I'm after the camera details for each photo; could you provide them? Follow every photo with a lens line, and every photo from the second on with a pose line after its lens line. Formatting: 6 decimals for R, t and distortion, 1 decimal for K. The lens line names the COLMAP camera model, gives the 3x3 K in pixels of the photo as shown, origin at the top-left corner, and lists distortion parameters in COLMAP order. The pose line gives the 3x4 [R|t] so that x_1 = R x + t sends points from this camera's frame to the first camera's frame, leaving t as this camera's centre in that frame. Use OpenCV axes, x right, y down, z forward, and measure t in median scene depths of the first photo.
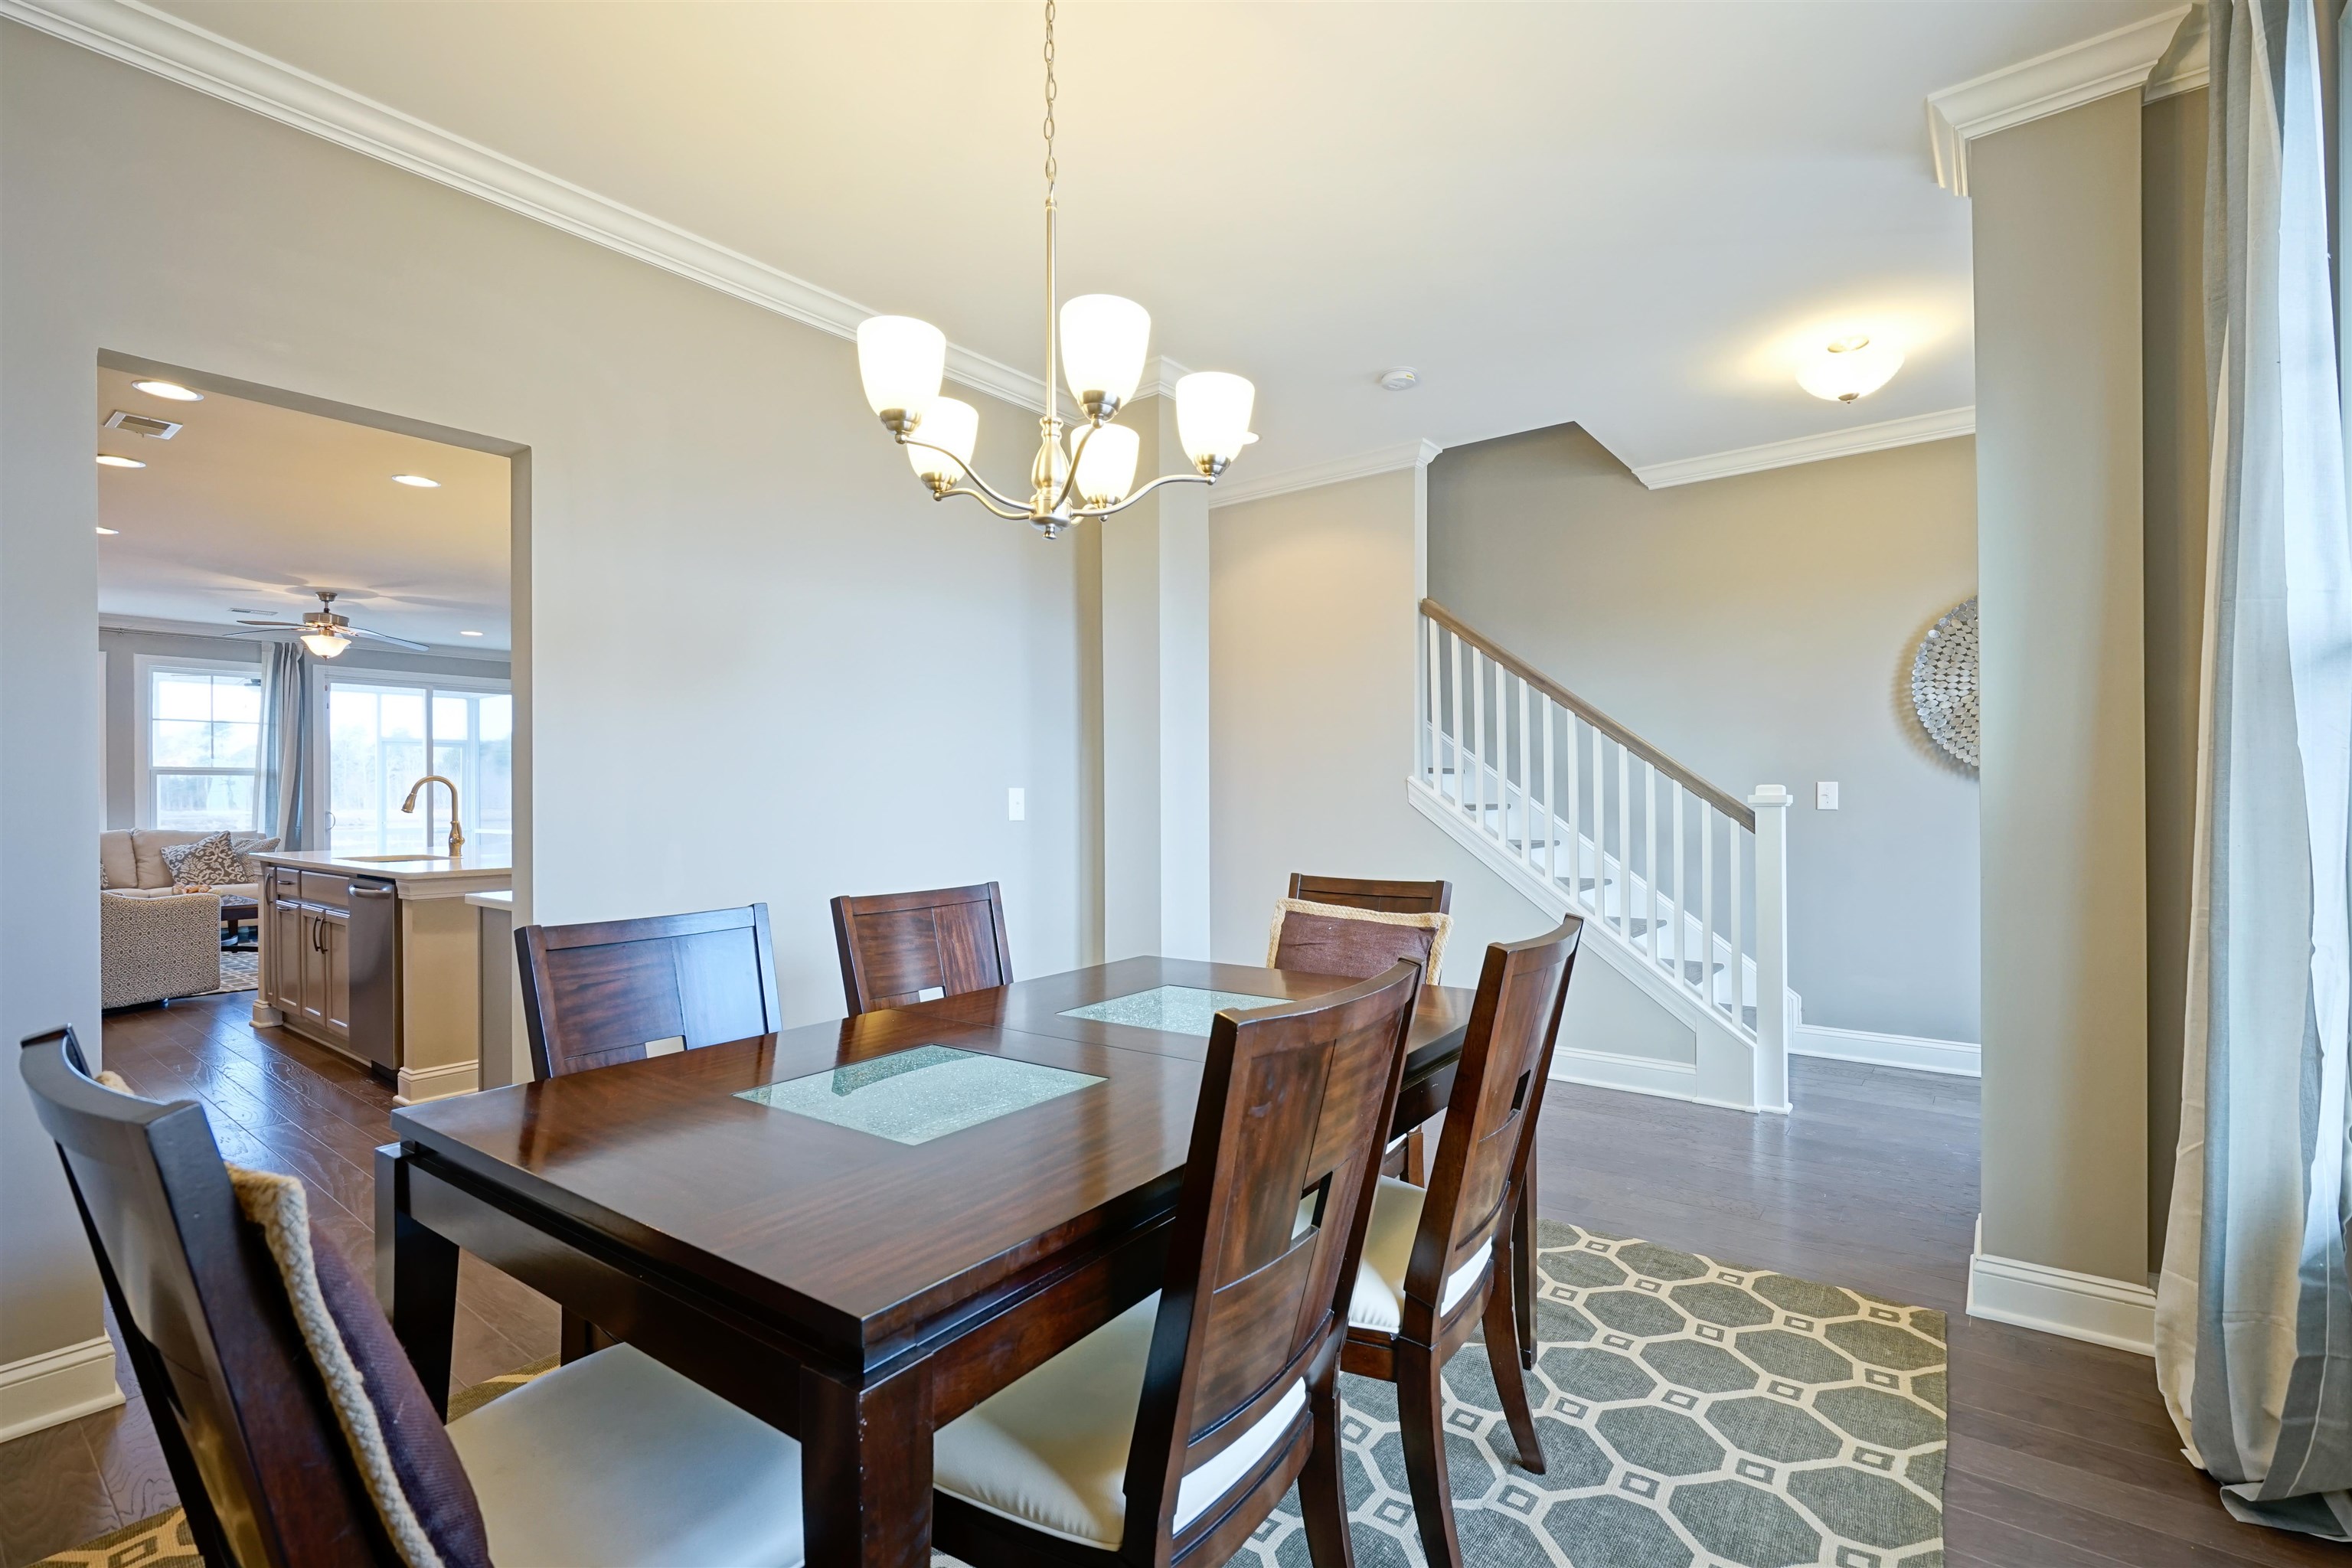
lens RADIAL K [[1051.5, 0, 1183.2], [0, 1051.5, 798.2], [0, 0, 1]] dist [-0.004954, 0.002542]
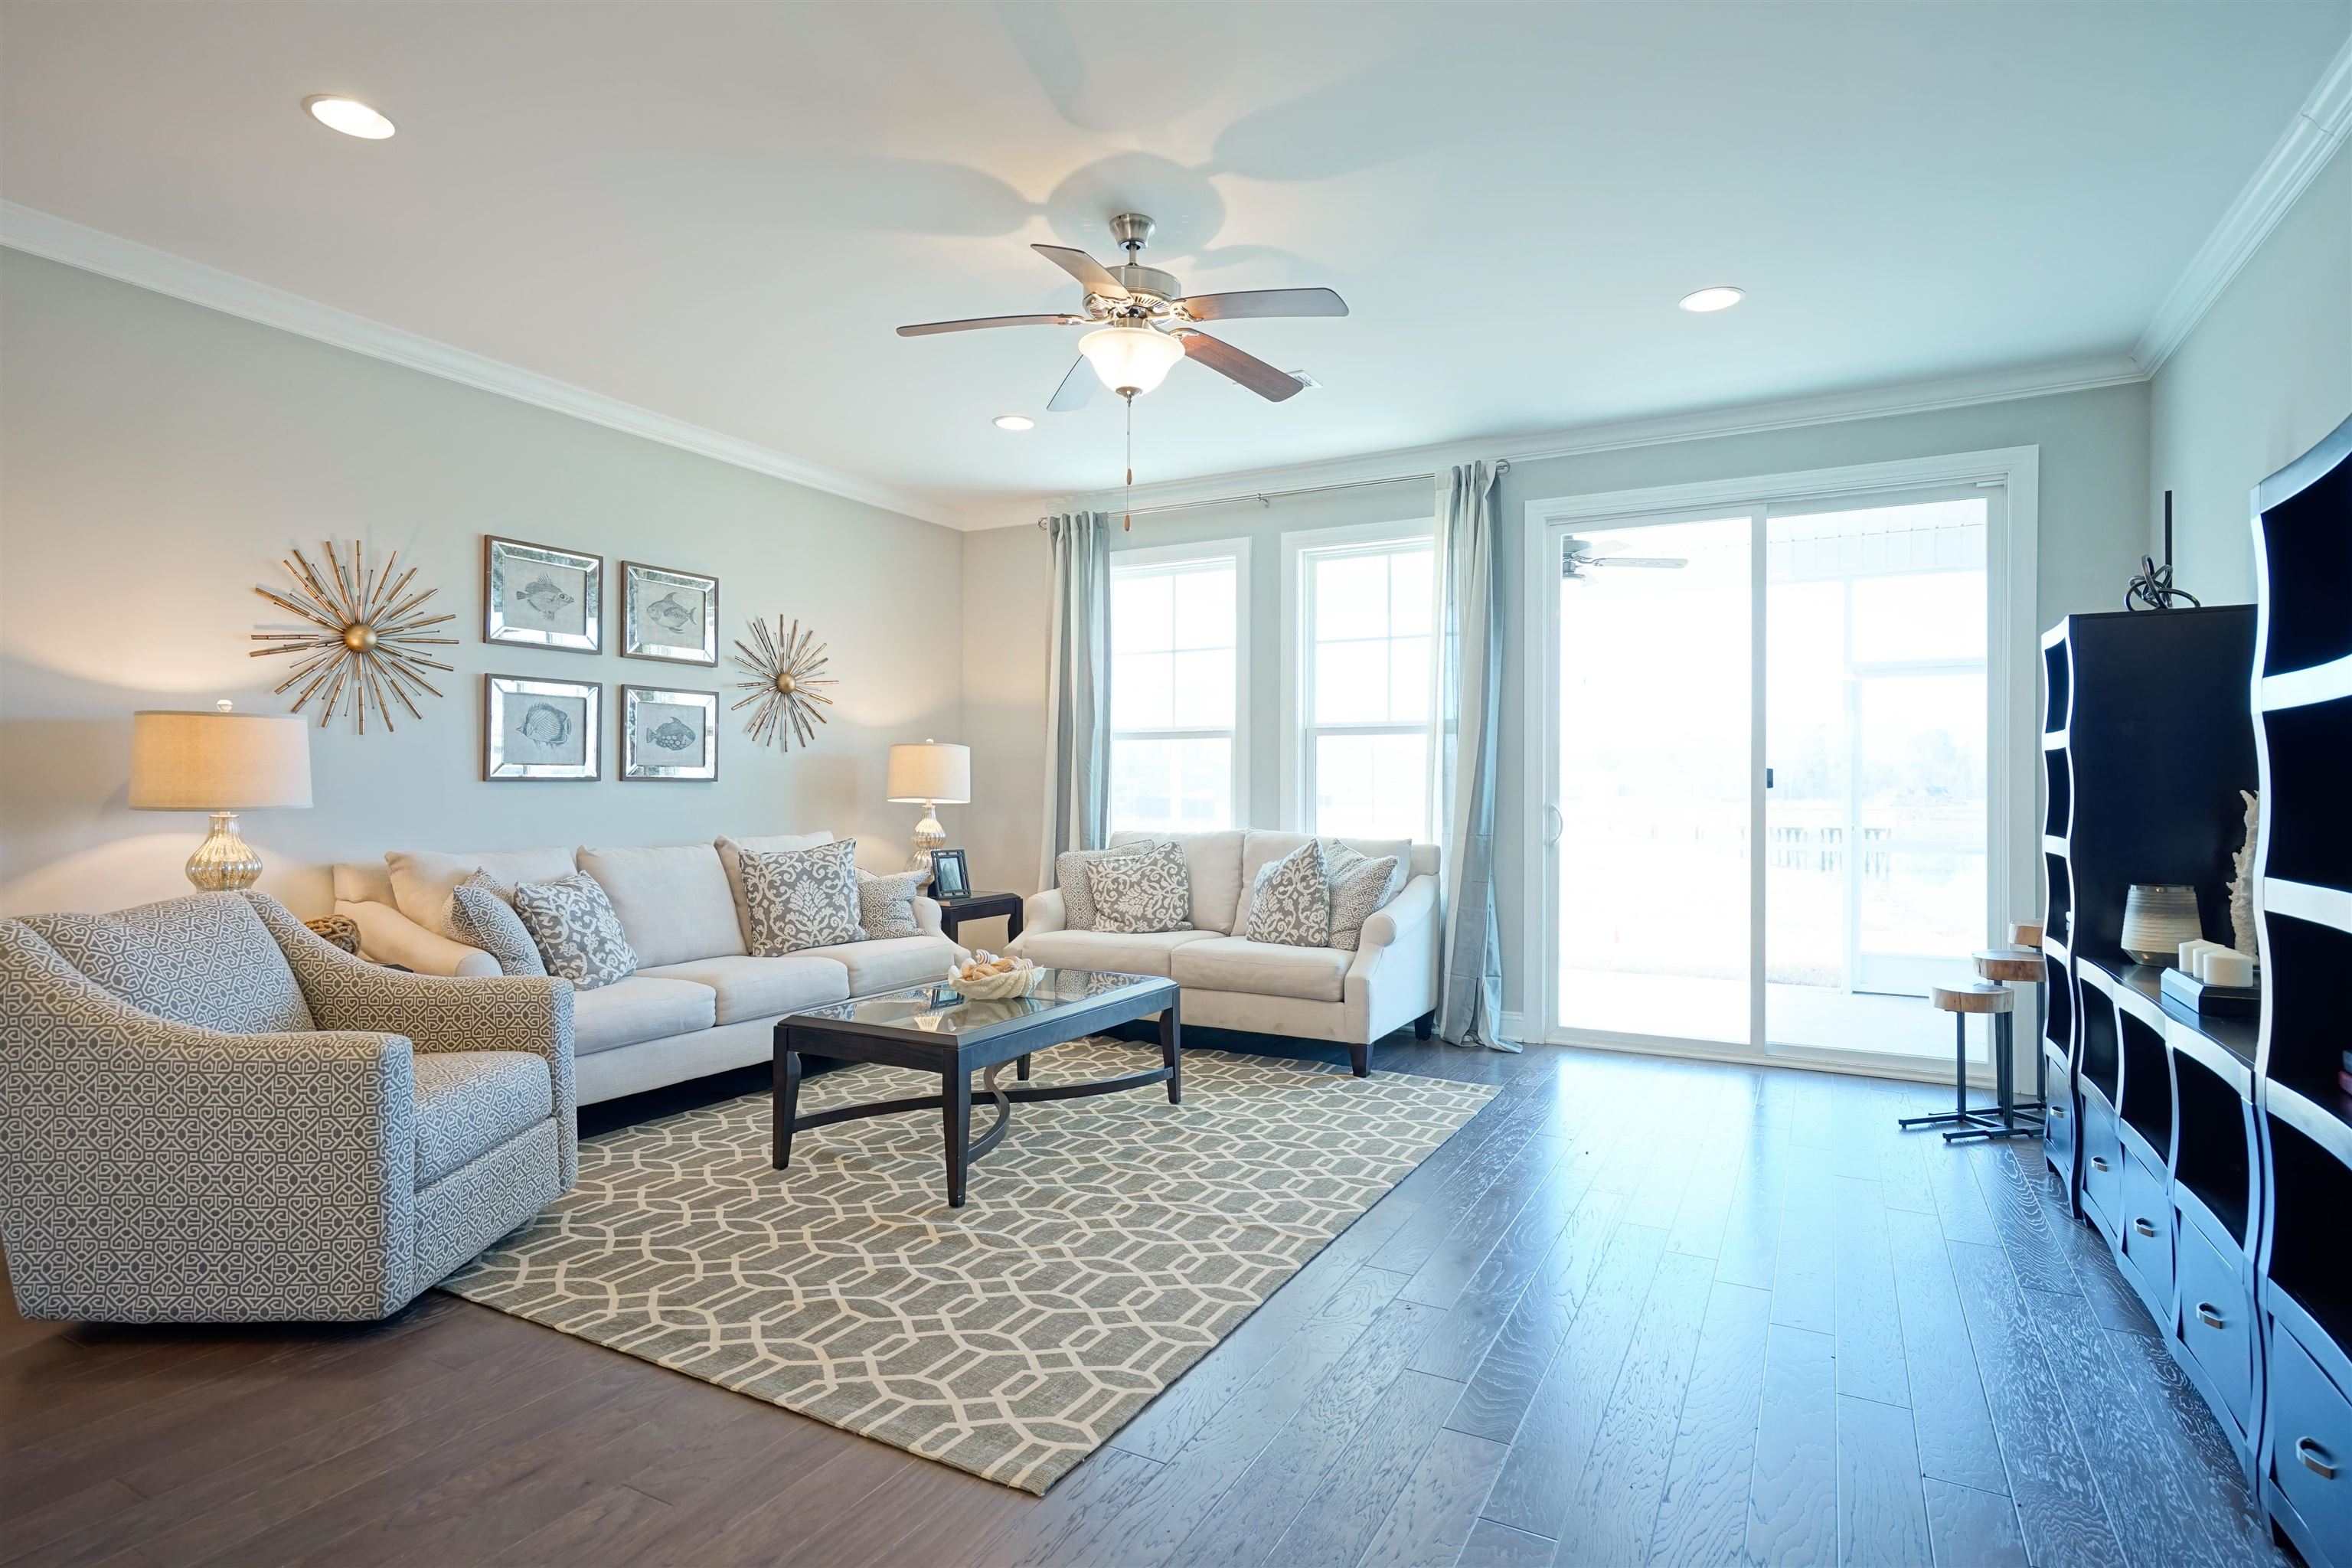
lens RADIAL K [[1196.6, 0, 1181.8], [0, 1196.6, 784.7], [0, 0, 1]] dist [0.003218, -0.001707]
pose [[0.170596, 0.001428, -0.985340, -0.349581], [-0.001725, 0.999998, 0.001150, 0.003337], [0.985340, 0.001504, 0.170598, 0.837230]]
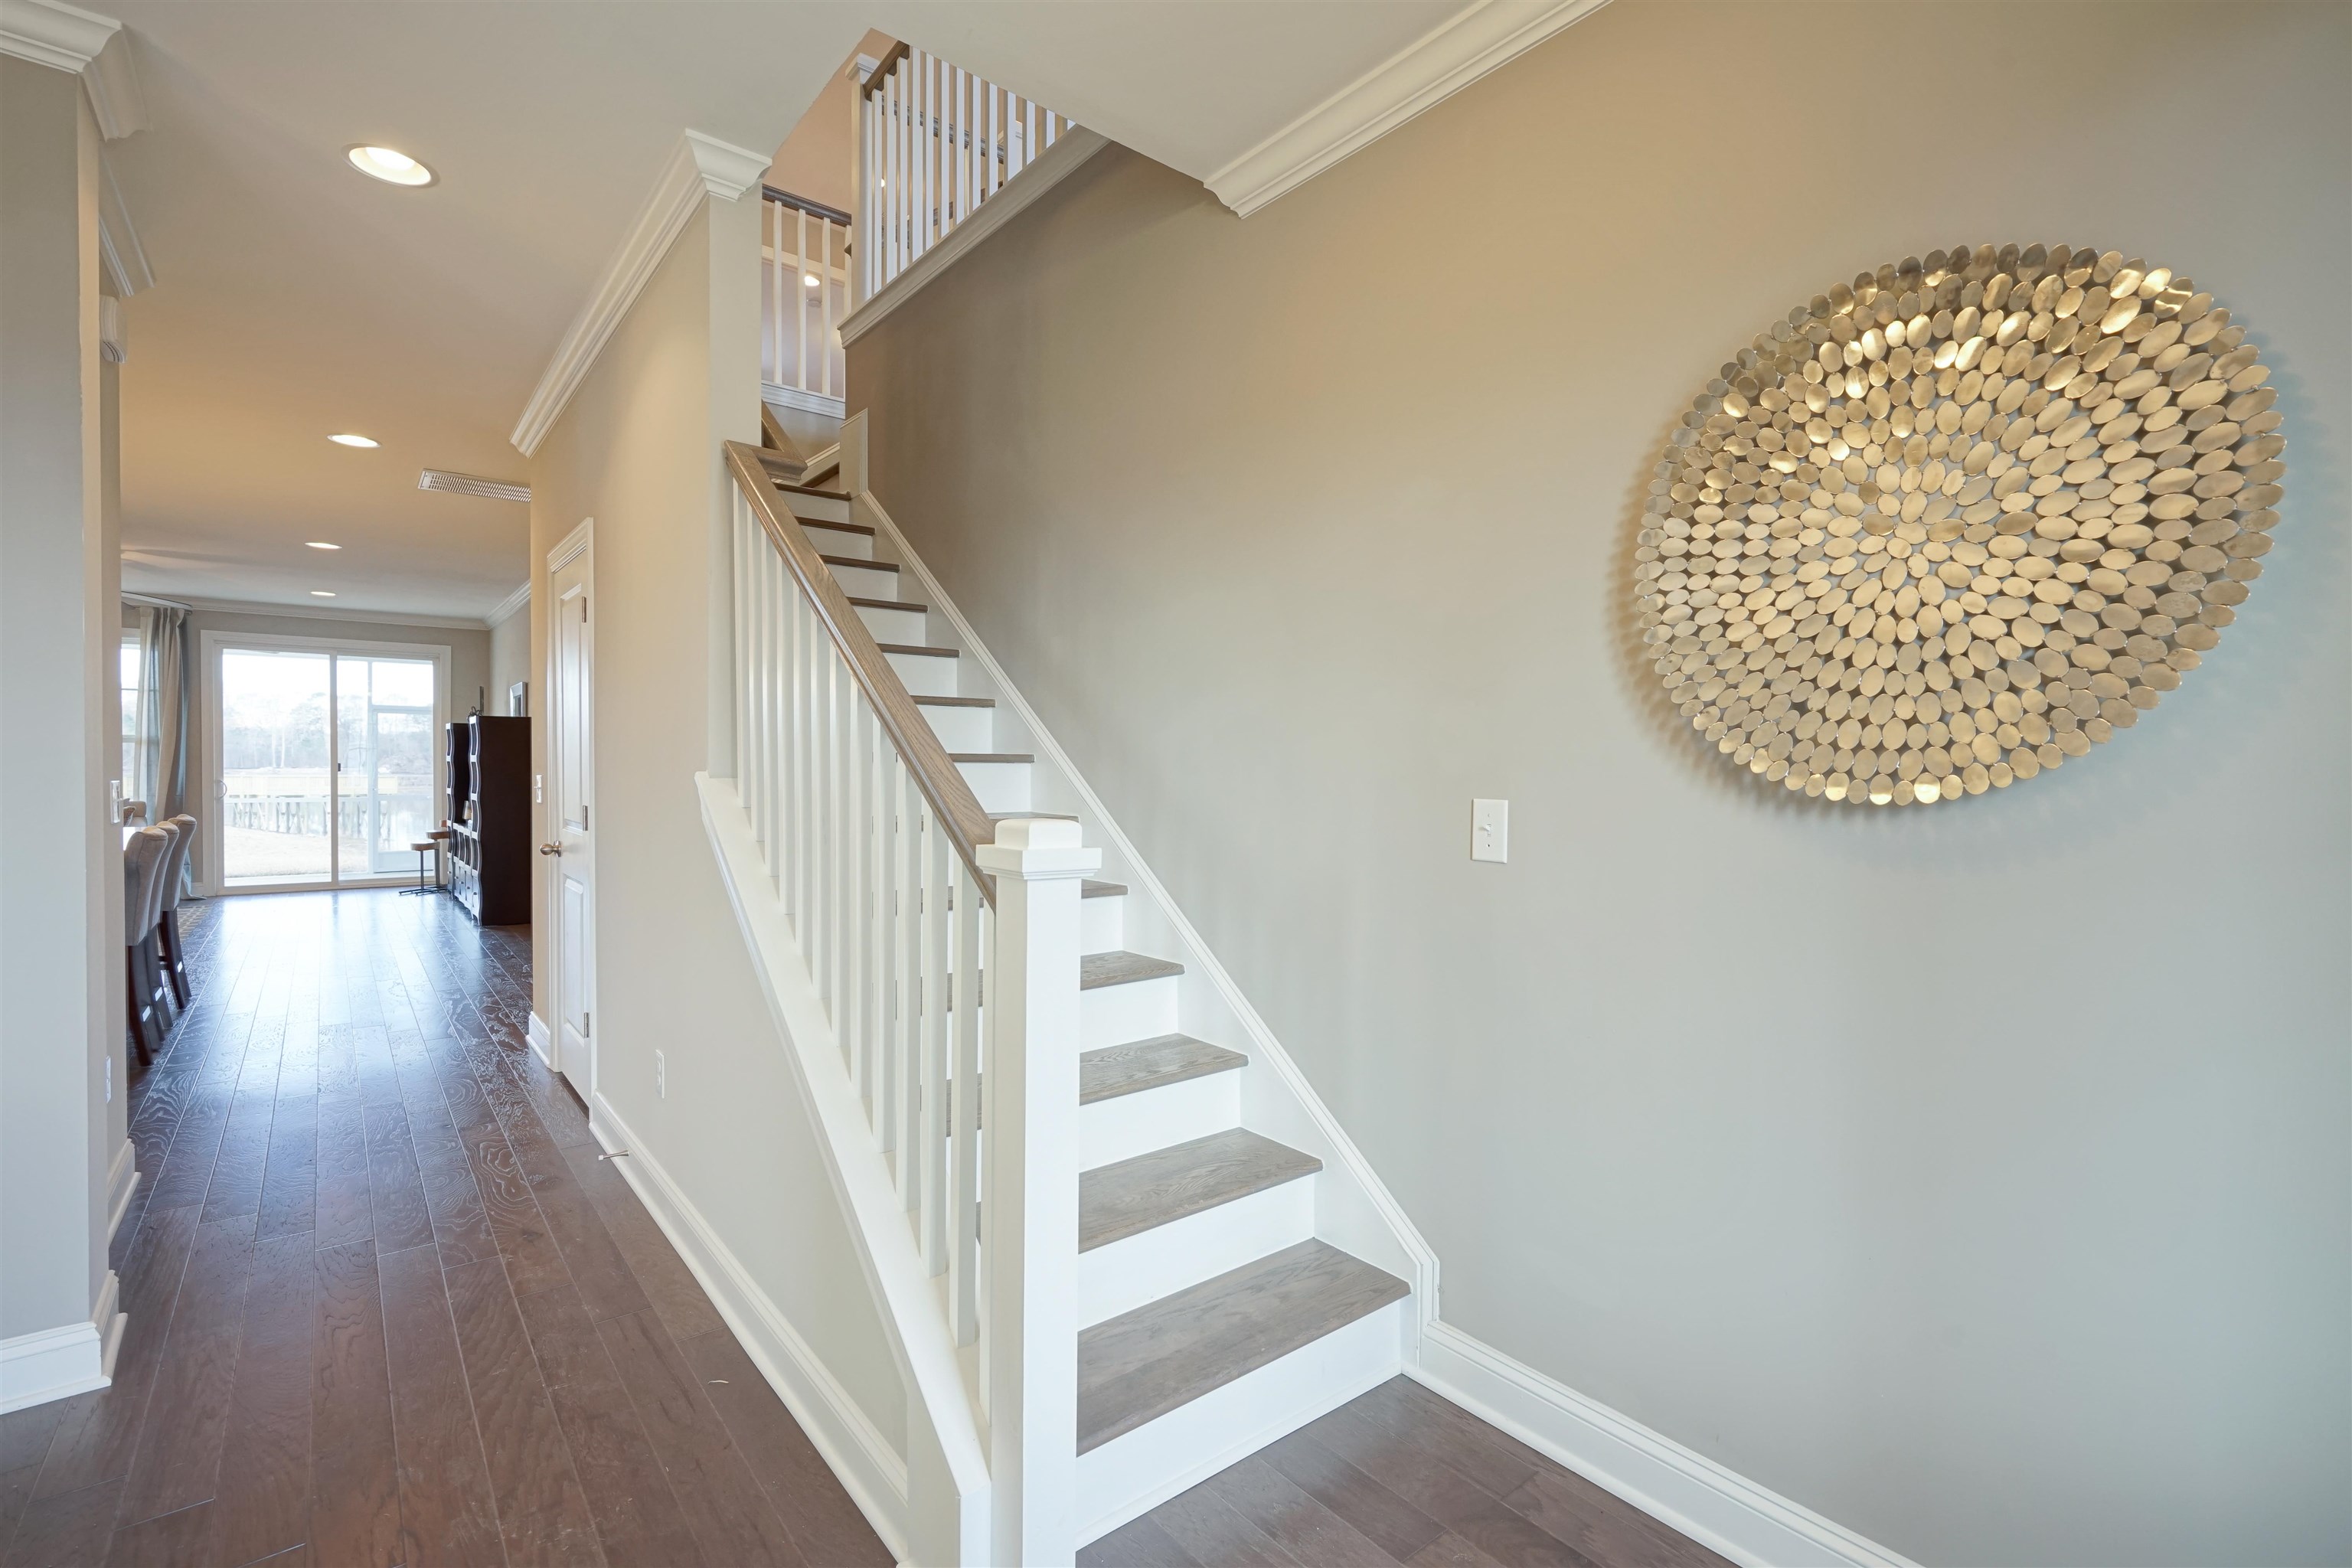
lens RADIAL K [[1051.5, 0, 1170.9], [0, 1051.5, 781.7], [0, 0, 1]] dist [-0.004954, 0.002542]
pose [[0.974589, 0.013975, -0.223565, 0.301445], [-0.009800, 0.999756, 0.019772, -0.015860], [0.223787, -0.017079, 0.974489, 0.277667]]
